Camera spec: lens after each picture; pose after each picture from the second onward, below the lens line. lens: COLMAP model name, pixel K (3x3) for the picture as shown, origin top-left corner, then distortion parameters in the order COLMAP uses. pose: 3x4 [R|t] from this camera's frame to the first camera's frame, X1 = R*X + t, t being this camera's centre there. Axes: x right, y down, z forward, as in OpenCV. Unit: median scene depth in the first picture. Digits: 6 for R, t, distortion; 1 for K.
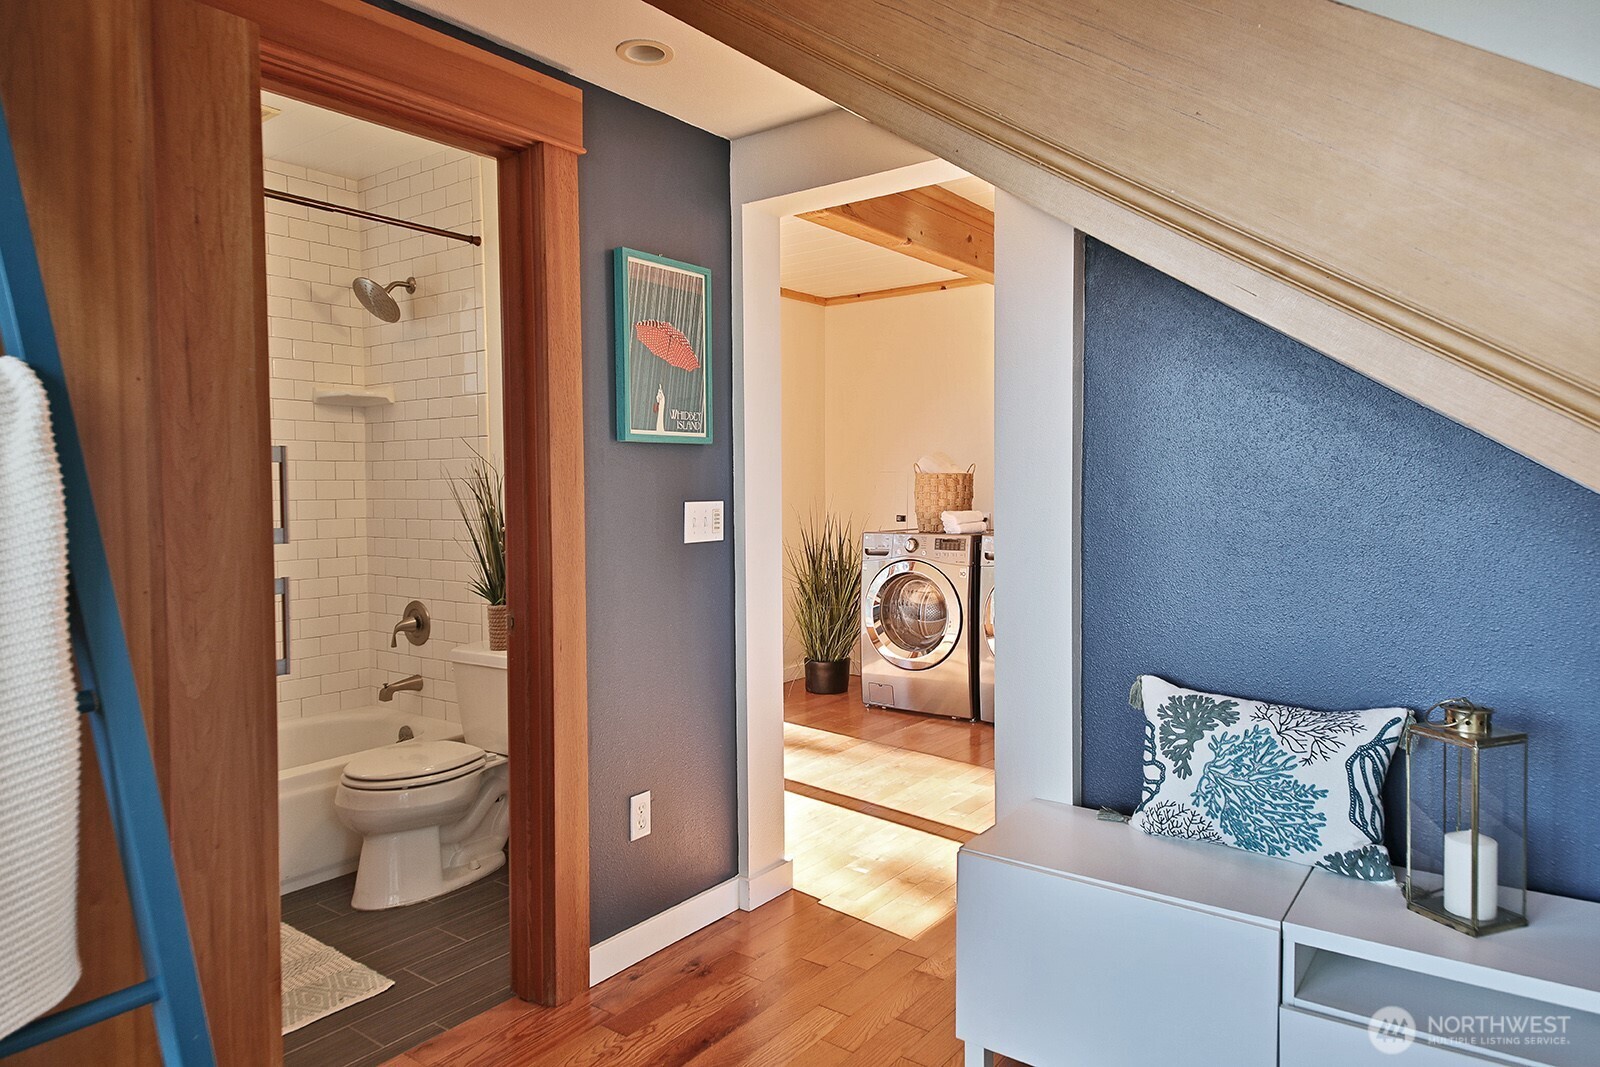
lens RADIAL K [[941.4, 0, 798.1], [0, 941.4, 529.9], [0, 0, 1]] dist [0.002782, 0.000231]
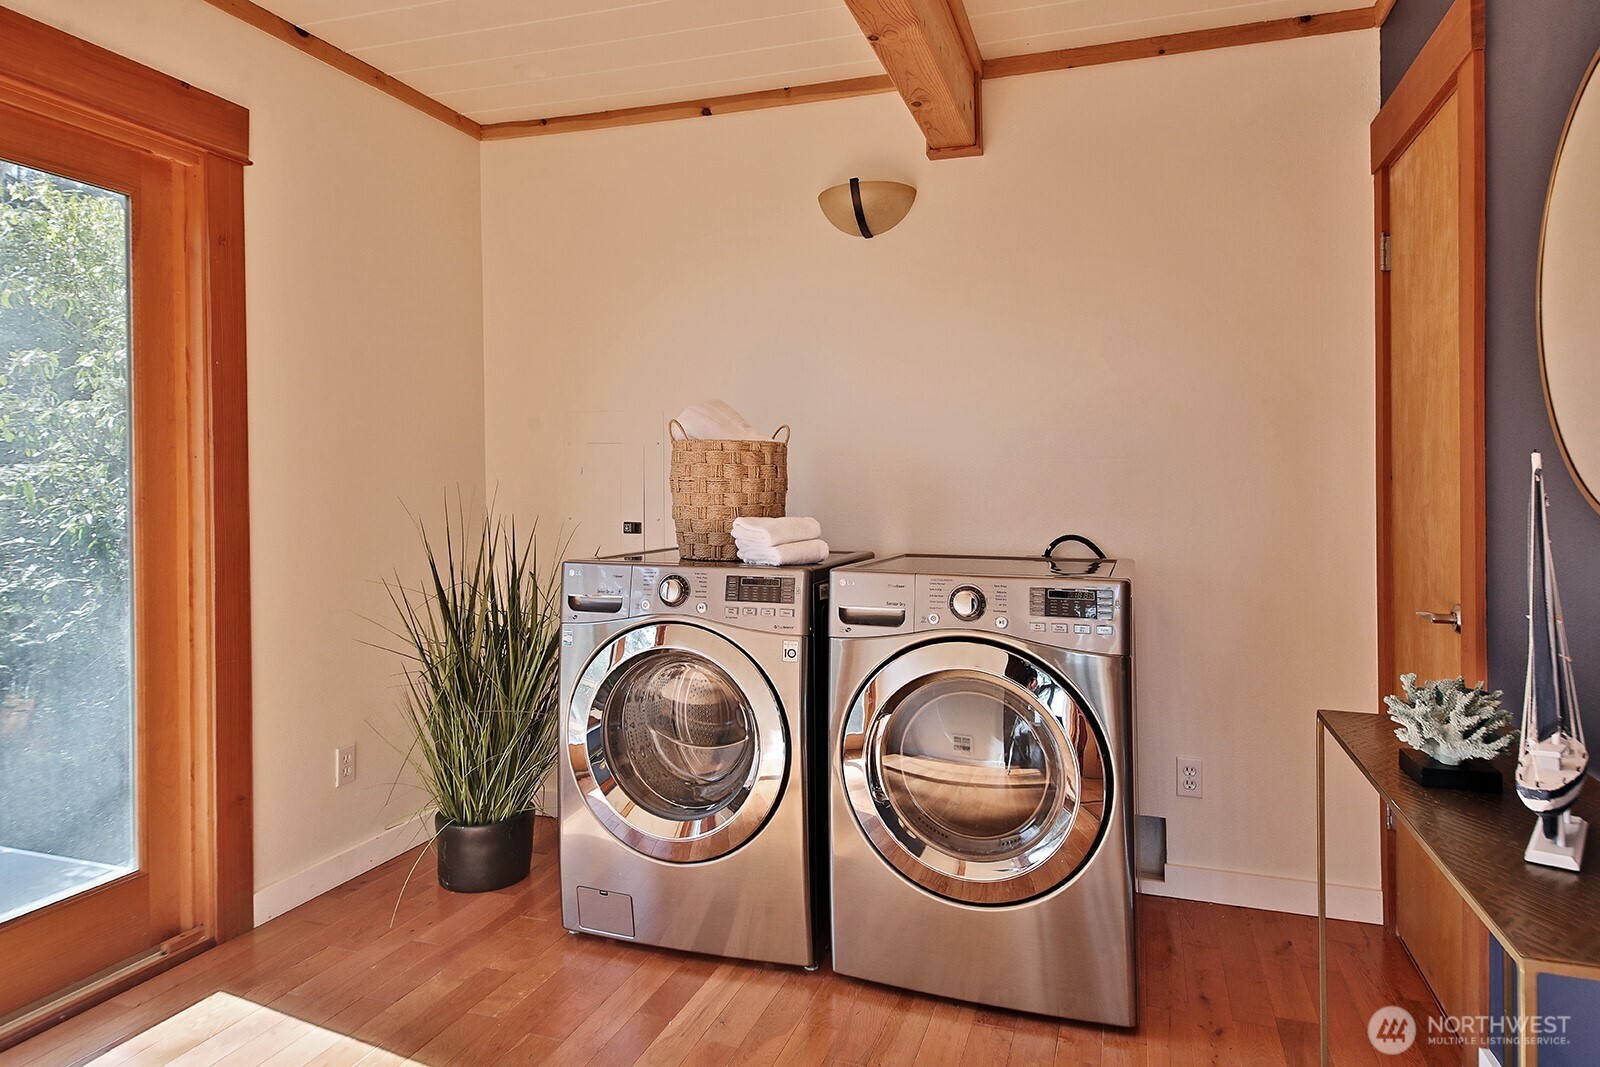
lens RADIAL K [[928.6, 0, 841.5], [0, 928.6, 499.3], [0, 0, 1]] dist [0.019921, 0.000093]
pose [[0.928164, -0.005992, 0.372123, 0.025931], [0.012757, 0.999795, -0.015721, -0.021371], [-0.371952, 0.019339, 0.928050, 0.534872]]
